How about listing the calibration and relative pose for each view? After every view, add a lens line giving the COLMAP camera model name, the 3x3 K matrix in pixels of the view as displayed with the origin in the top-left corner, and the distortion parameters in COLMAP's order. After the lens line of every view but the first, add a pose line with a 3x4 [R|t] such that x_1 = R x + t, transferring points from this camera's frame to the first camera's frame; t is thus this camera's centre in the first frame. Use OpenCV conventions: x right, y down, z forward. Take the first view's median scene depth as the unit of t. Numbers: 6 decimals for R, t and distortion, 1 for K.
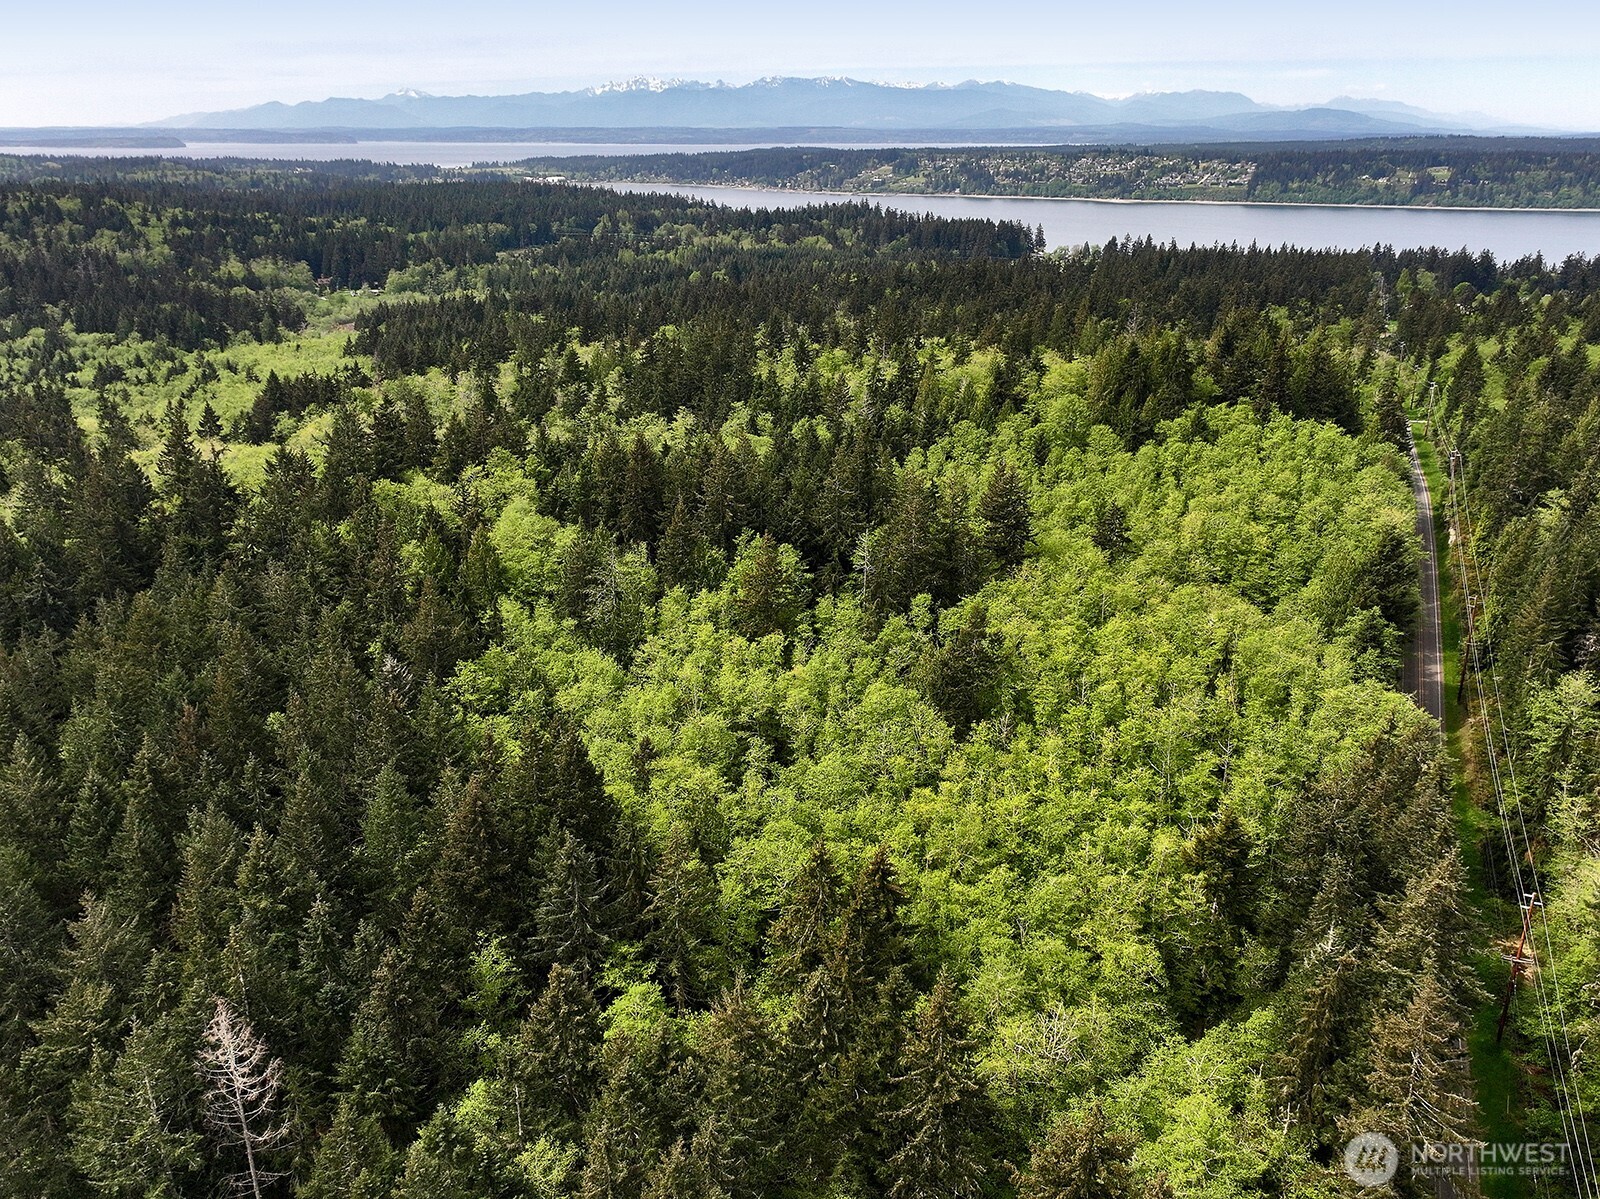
lens RADIAL K [[1294.3, 0, 802.9], [0, 1294.3, 596.9], [0, 0, 1]] dist [-0.001961, 0.019004]
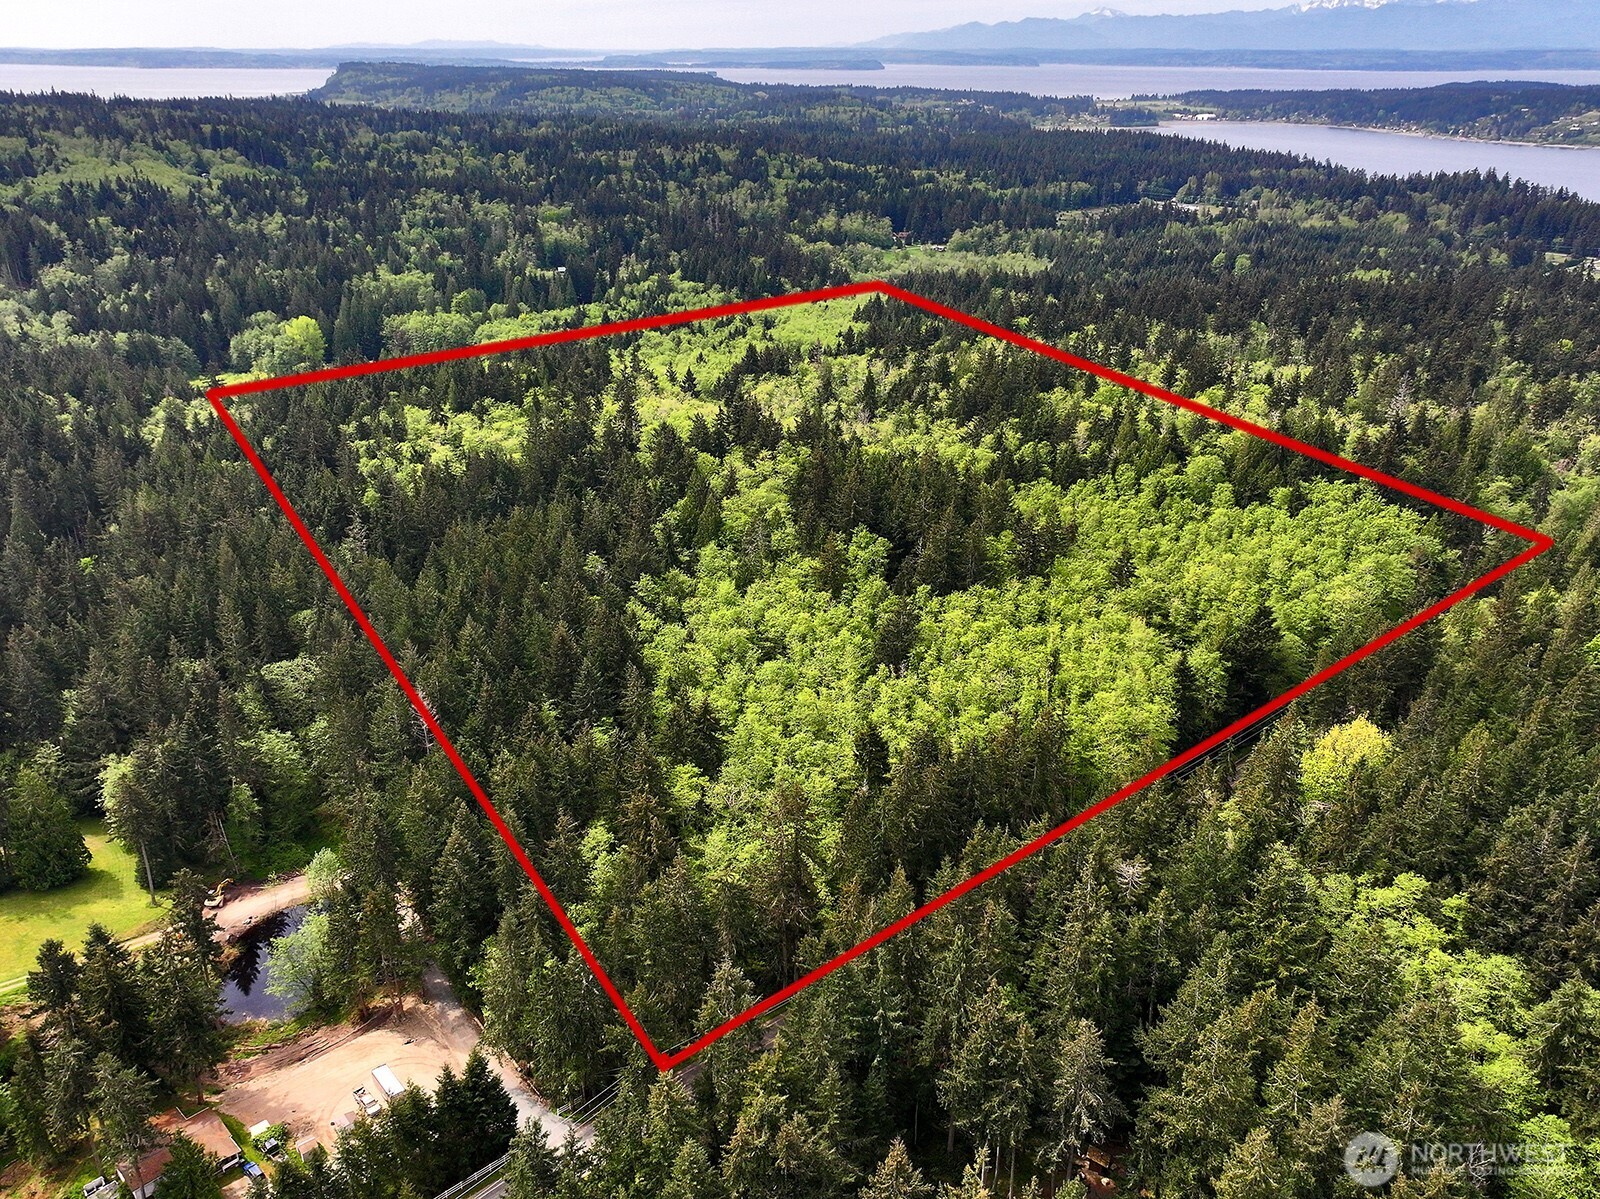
lens RADIAL K [[1294.3, 0, 802.9], [0, 1294.3, 596.9], [0, 0, 1]] dist [-0.001961, 0.019004]
pose [[0.883788, 0.186800, -0.428981, 0.085493], [-0.163301, 0.982340, 0.091327, -0.014403], [0.438465, -0.010660, 0.898685, -0.063084]]
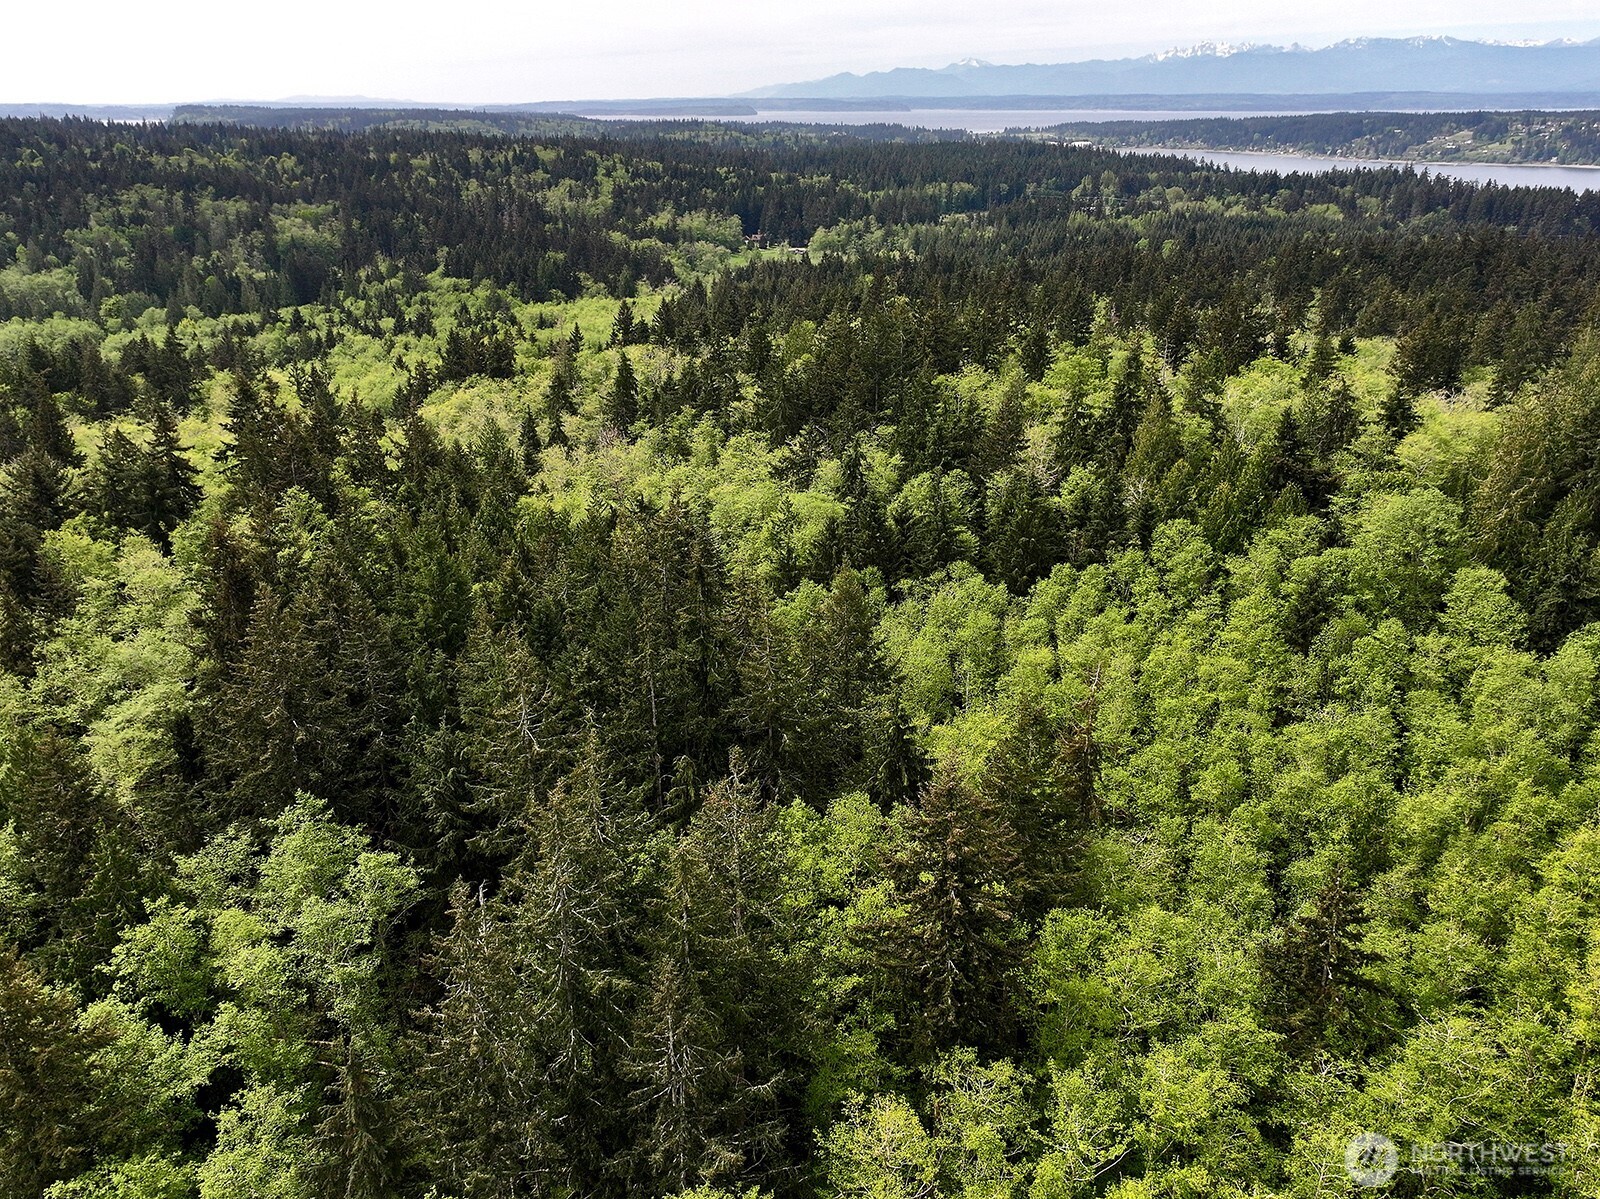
lens RADIAL K [[1294.3, 0, 802.9], [0, 1294.3, 596.9], [0, 0, 1]] dist [-0.001961, 0.019004]
pose [[0.922077, 0.134887, -0.362740, 0.035676], [-0.127198, 0.990851, 0.045117, -0.022685], [0.365507, 0.004538, 0.930798, 0.100479]]
